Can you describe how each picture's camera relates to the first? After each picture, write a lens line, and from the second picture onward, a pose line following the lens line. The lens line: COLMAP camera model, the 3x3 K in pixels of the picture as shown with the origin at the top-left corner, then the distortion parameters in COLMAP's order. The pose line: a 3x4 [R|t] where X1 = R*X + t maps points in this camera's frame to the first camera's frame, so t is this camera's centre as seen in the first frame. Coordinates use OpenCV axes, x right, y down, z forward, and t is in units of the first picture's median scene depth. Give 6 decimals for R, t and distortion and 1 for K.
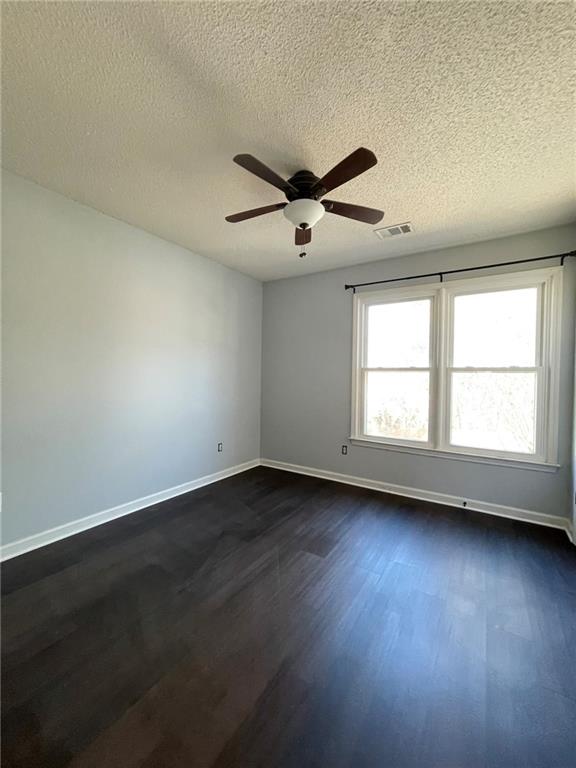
lens RADIAL K [[308.5, 0, 291.5], [0, 308.5, 385.8], [0, 0, 1]] dist [-0.002905, 0.000075]
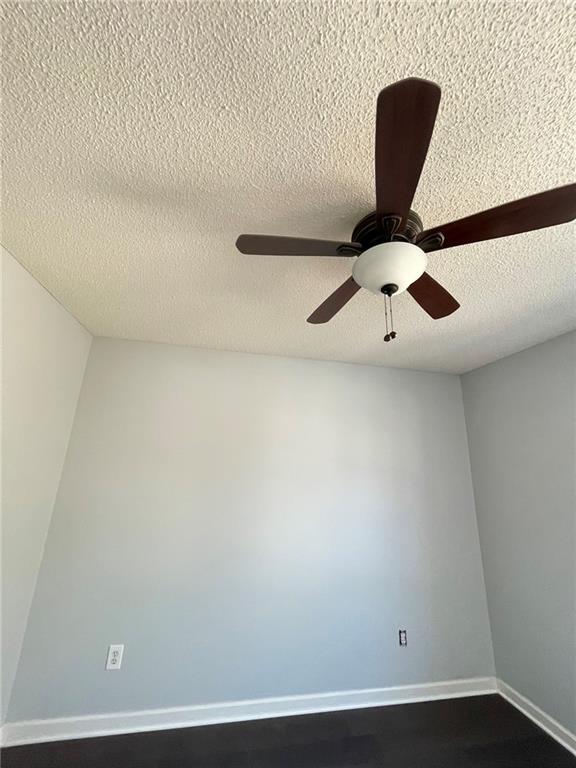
lens RADIAL K [[308.5, 0, 288.5], [0, 308.5, 383.7], [0, 0, 1]] dist [-0.002905, 0.000075]
pose [[0.690258, -0.195509, -0.696649, 0.161176], [-0.037950, 0.951696, -0.304688, -0.104452], [0.722568, 0.236751, 0.649496, 0.318928]]
